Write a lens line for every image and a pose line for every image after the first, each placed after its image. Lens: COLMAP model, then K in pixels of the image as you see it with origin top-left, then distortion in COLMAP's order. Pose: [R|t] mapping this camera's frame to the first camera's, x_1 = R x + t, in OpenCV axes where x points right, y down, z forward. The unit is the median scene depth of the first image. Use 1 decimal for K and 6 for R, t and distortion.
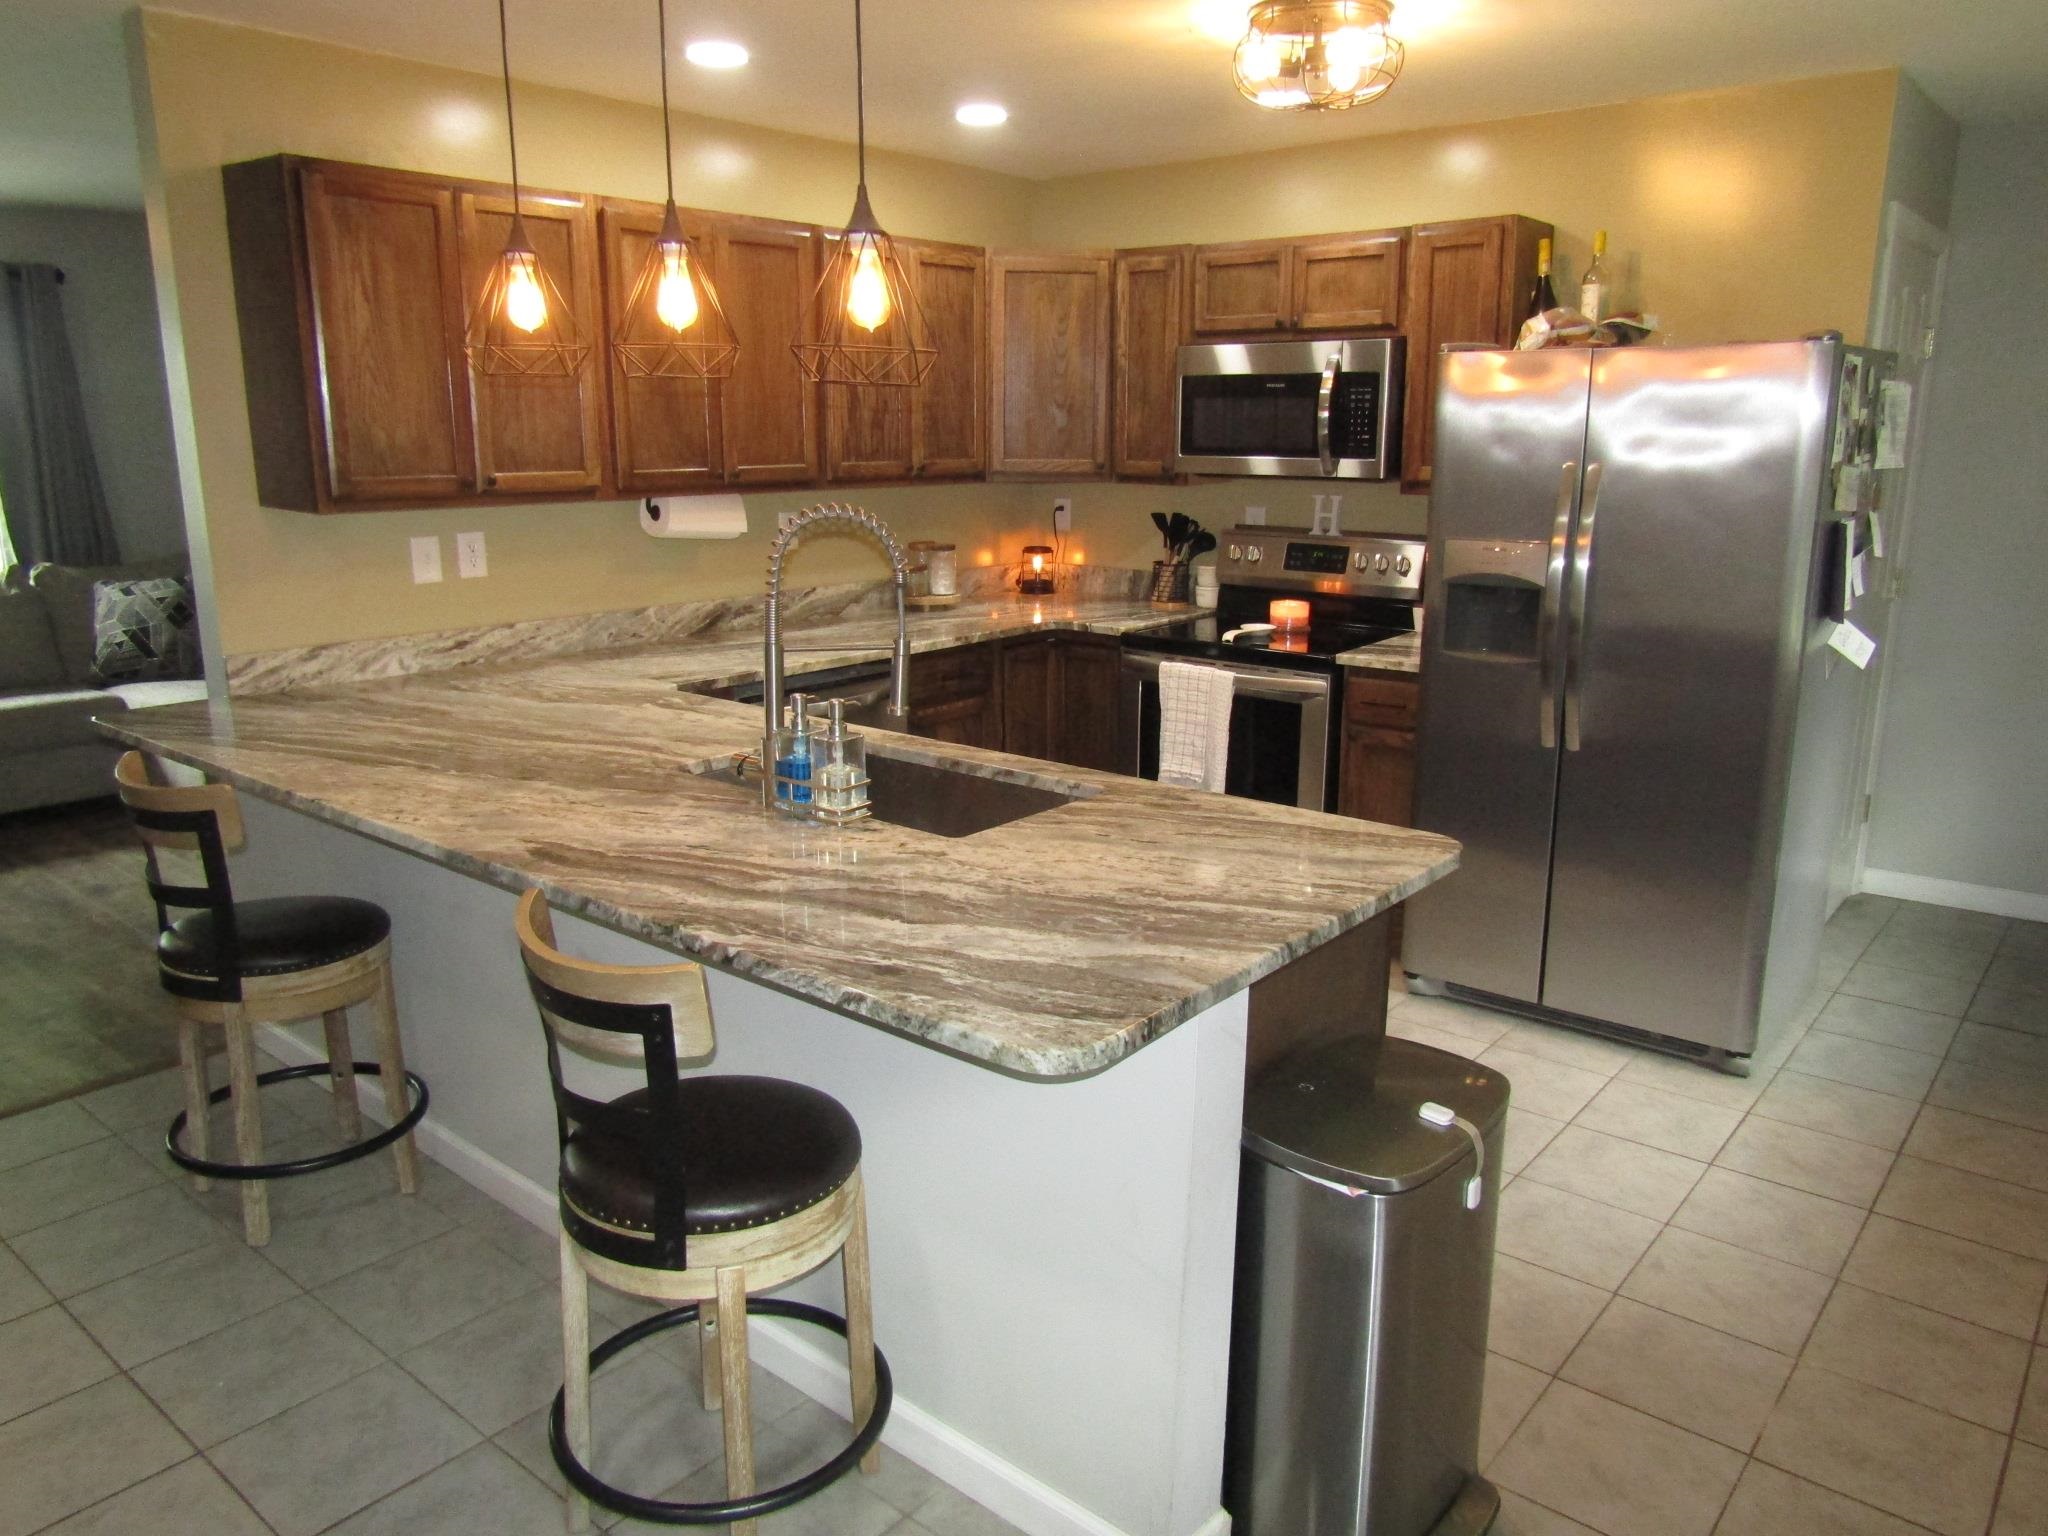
lens RADIAL K [[1450.0, 0, 1025.1], [0, 1450.0, 762.5], [0, 0, 1]] dist [-0.018205, 0.006279]
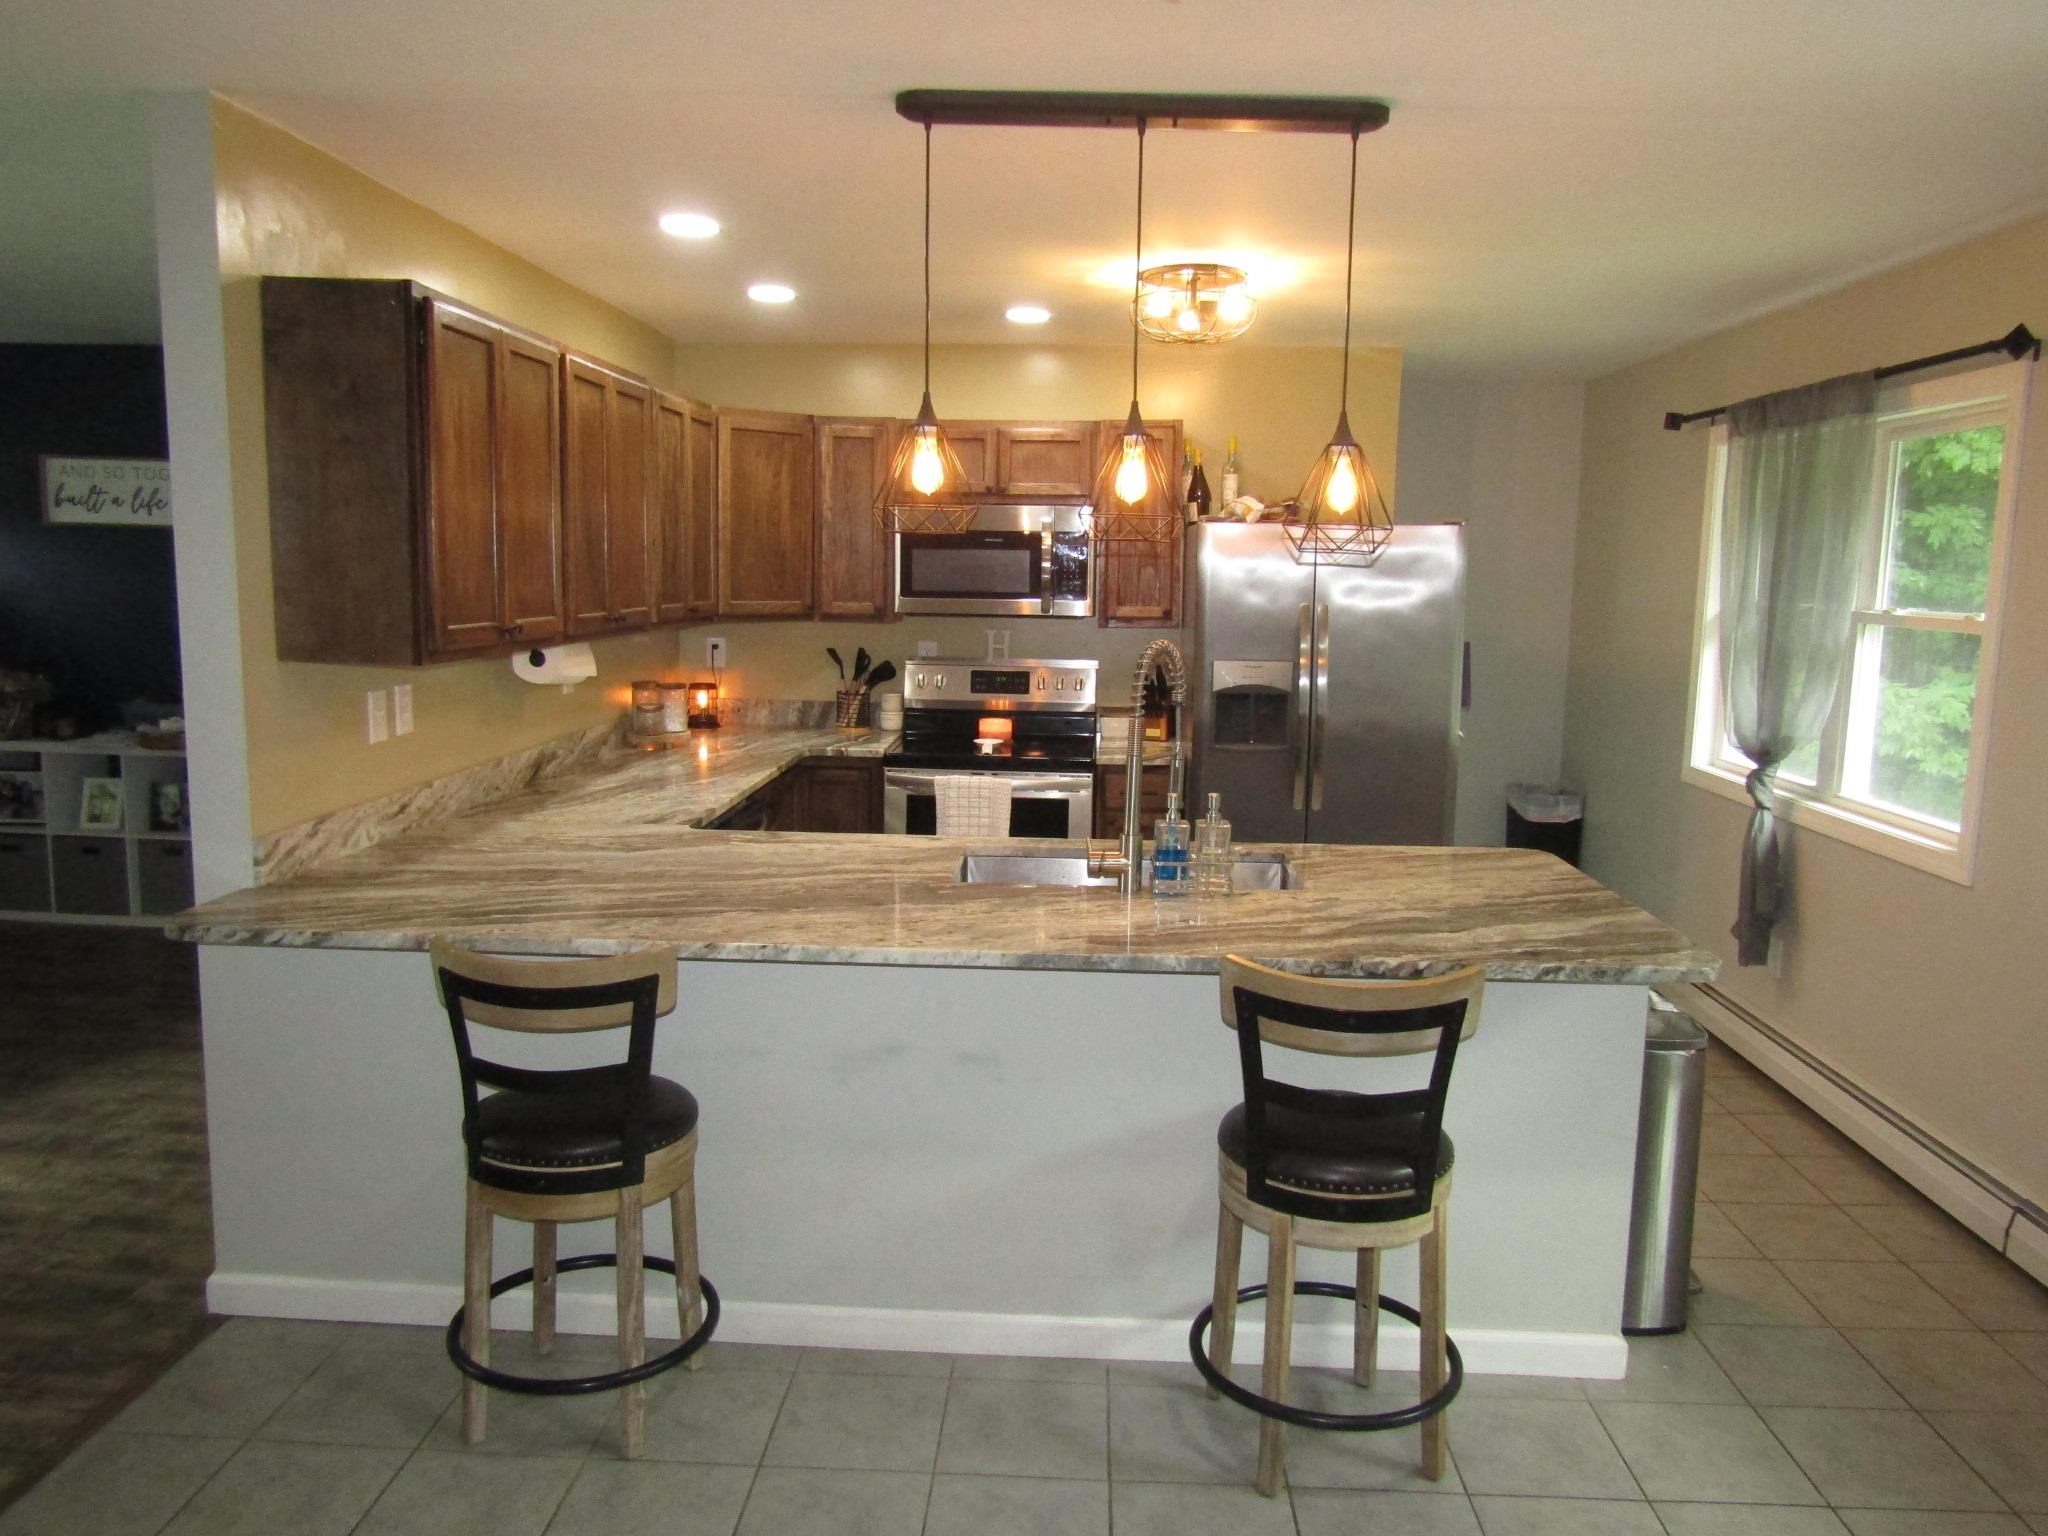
lens RADIAL K [[1450.0, 0, 1035.8], [0, 1450.0, 761.9], [0, 0, 1]] dist [-0.018205, 0.006279]
pose [[0.797960, -0.070324, 0.598594, -0.552638], [0.123476, 0.991179, -0.048154, -0.016847], [-0.589927, 0.112337, 0.799604, 0.040425]]
